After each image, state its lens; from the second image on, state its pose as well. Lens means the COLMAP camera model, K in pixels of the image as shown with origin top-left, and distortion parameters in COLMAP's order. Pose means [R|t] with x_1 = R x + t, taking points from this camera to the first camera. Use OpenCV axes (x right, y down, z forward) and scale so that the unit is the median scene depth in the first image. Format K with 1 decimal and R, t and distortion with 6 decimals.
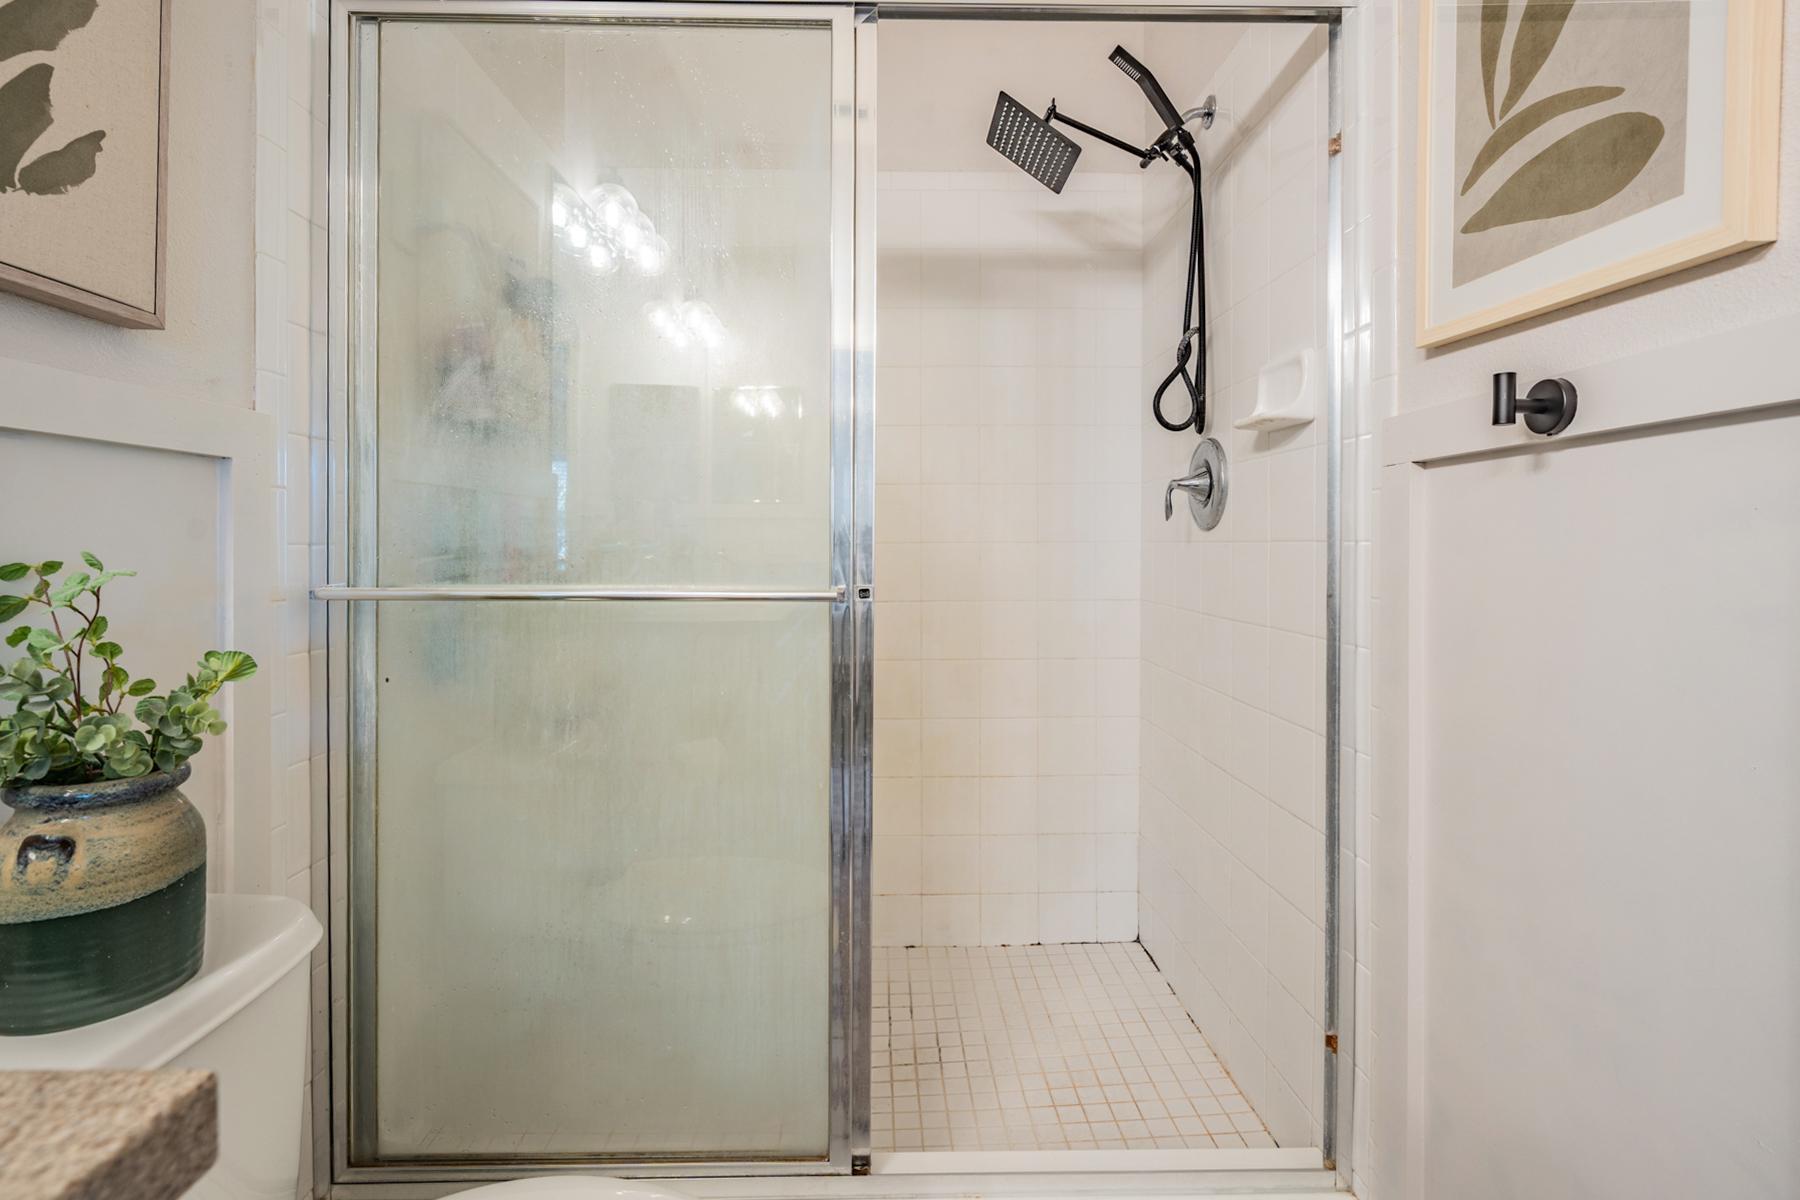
lens RADIAL K [[833.3, 0, 893.0], [0, 833.3, 548.4], [0, 0, 1]] dist [-0.001929, -0.000705]
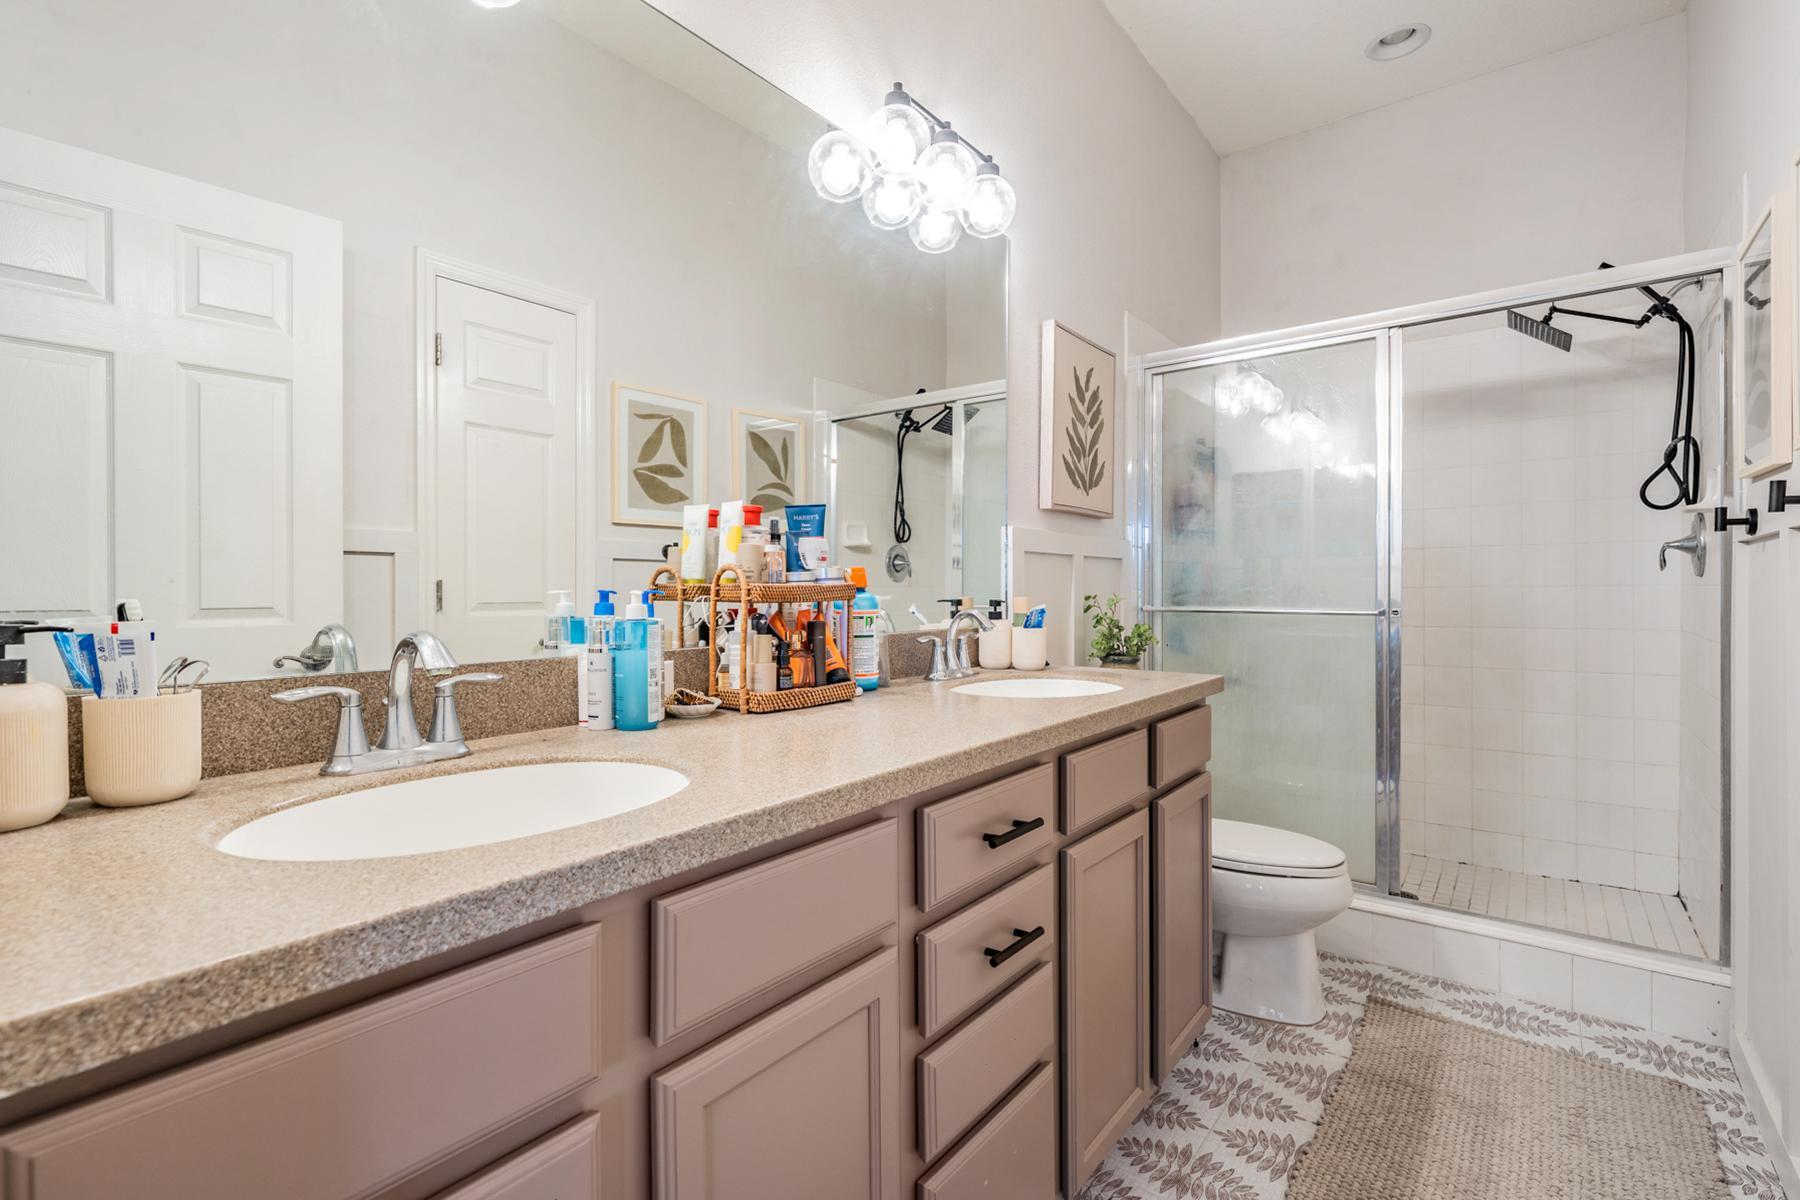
lens RADIAL K [[809.7, 0, 897.0], [0, 809.7, 594.4], [0, 0, 1]] dist [-0.002529, -0.000807]
pose [[0.771222, 0.000243, -0.636566, 0.288889], [0.001961, 0.999994, 0.002758, 0.001923], [0.636563, -0.003376, 0.771218, -1.324236]]
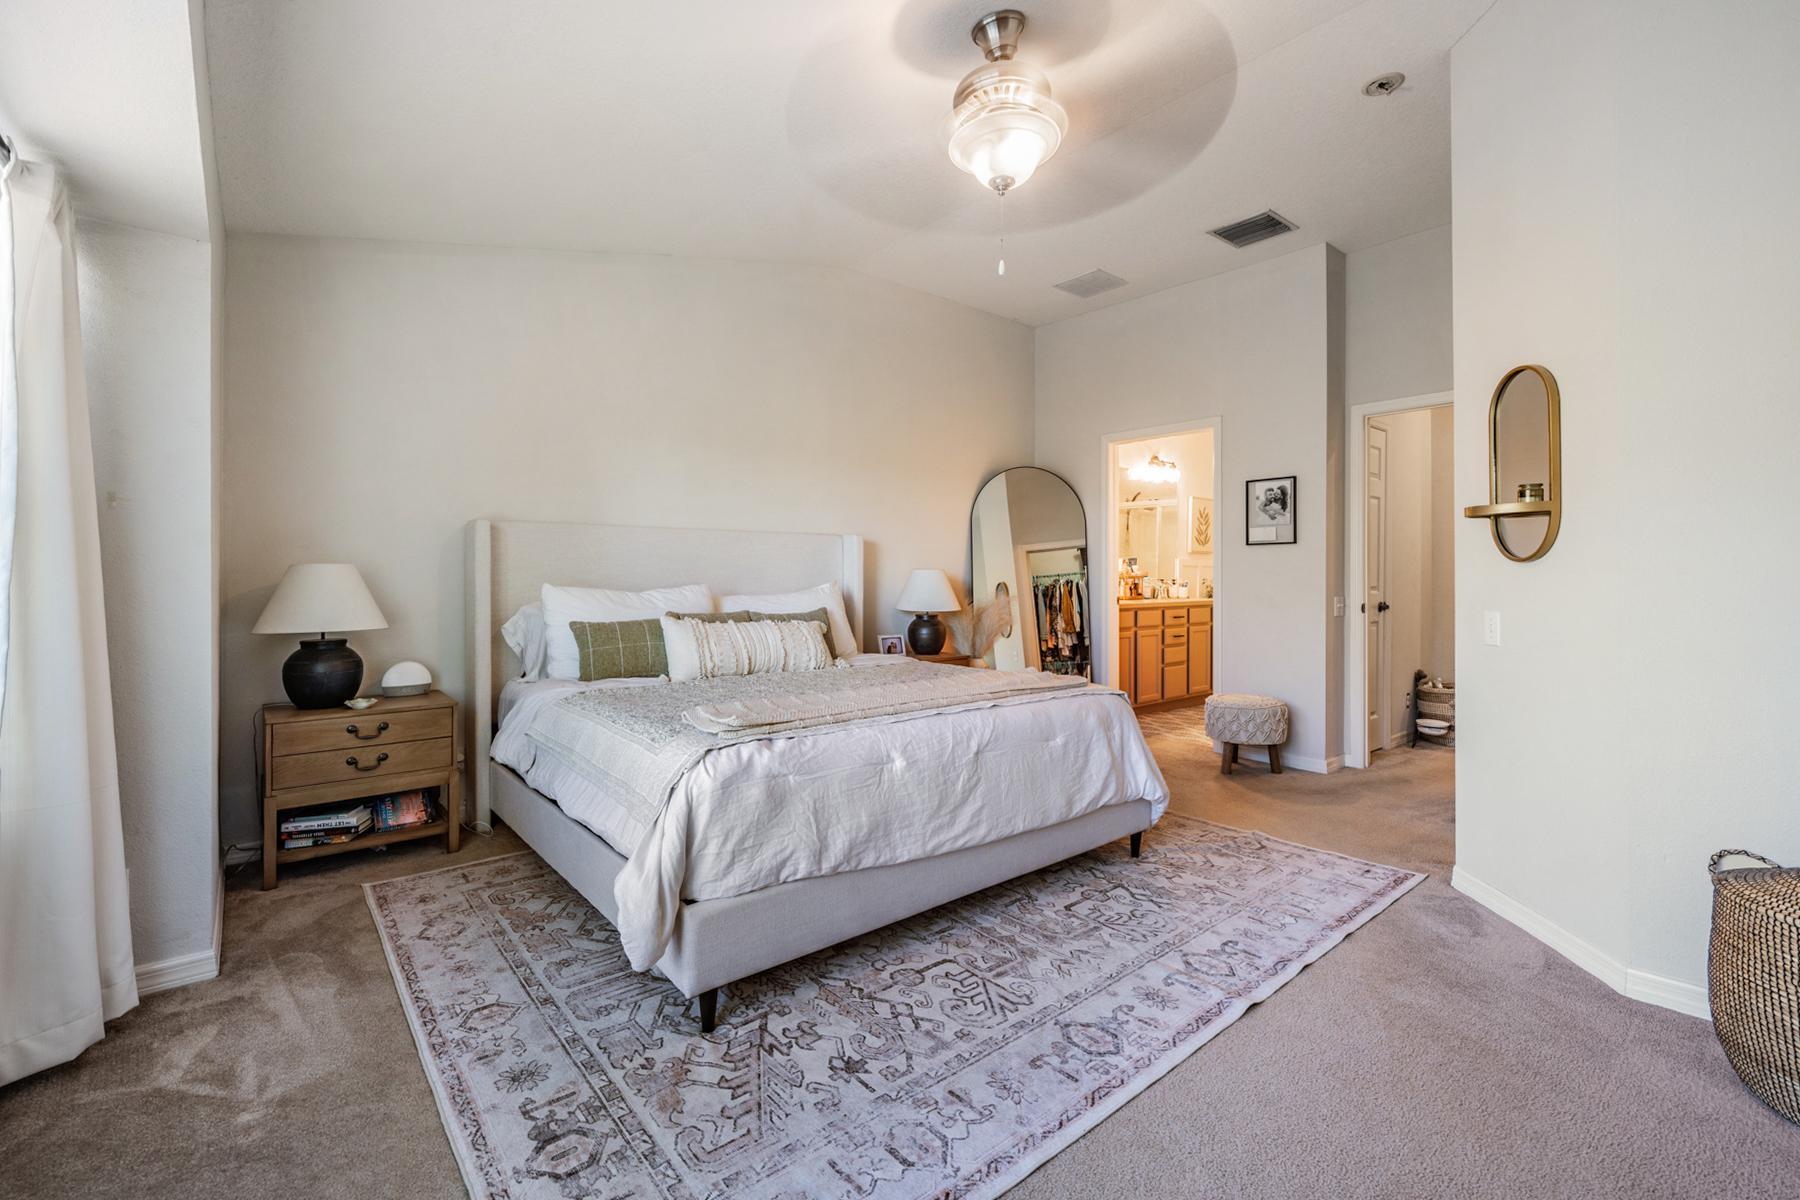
lens RADIAL K [[767.7, 0, 901.2], [0, 767.7, 585.4], [0, 0, 1]] dist [0.000702, -0.000291]
pose [[0.627590, 0.008654, -0.778496, 2.675805], [-0.001035, 0.999947, 0.010282, 0.005971], [0.778543, -0.005647, 0.627566, -5.268268]]
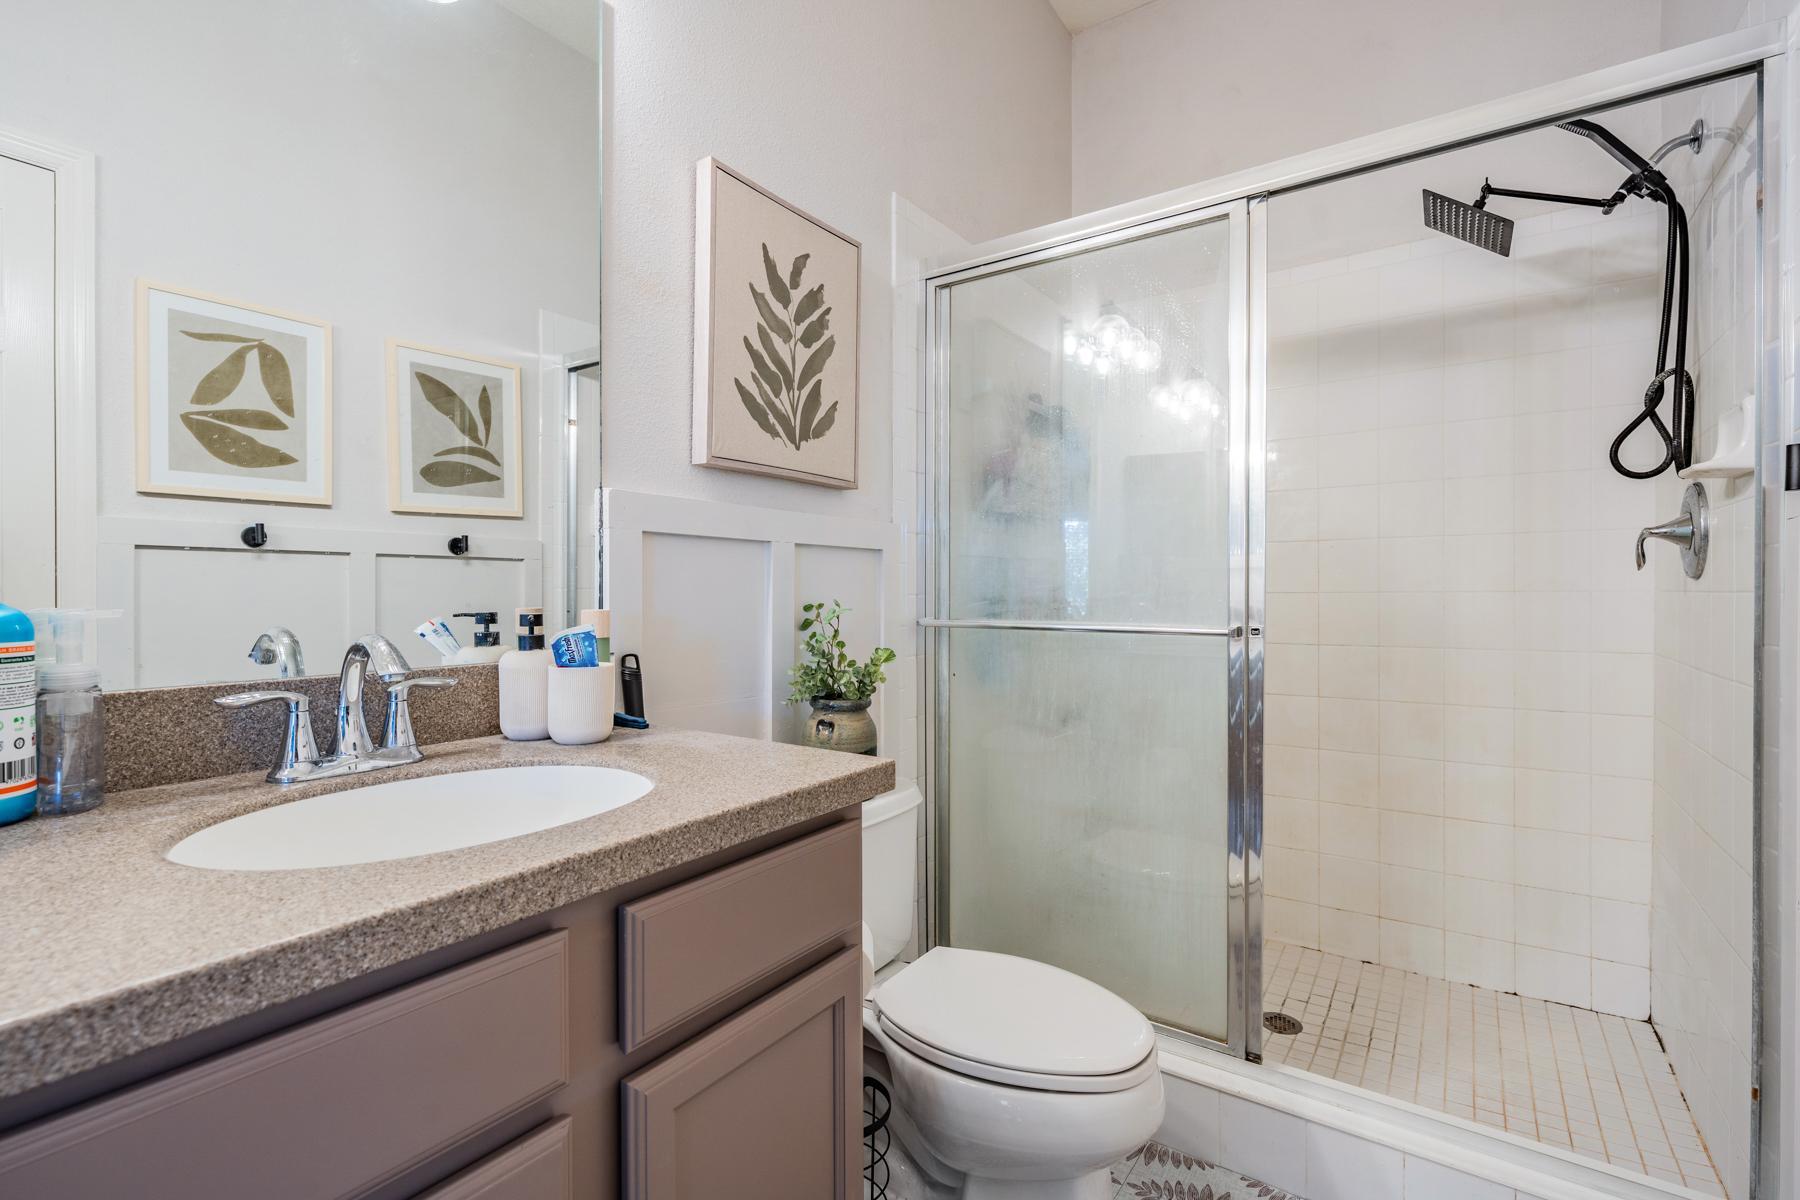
lens RADIAL K [[810.0, 0, 903.3], [0, 810.0, 597.3], [0, 0, 1]] dist [0.004263, 0.000019]
pose [[0.810366, 0.002570, -0.585918, 0.275431], [-0.000944, 0.999995, 0.003080, -0.004851], [0.585923, -0.001942, 0.810365, -0.399138]]
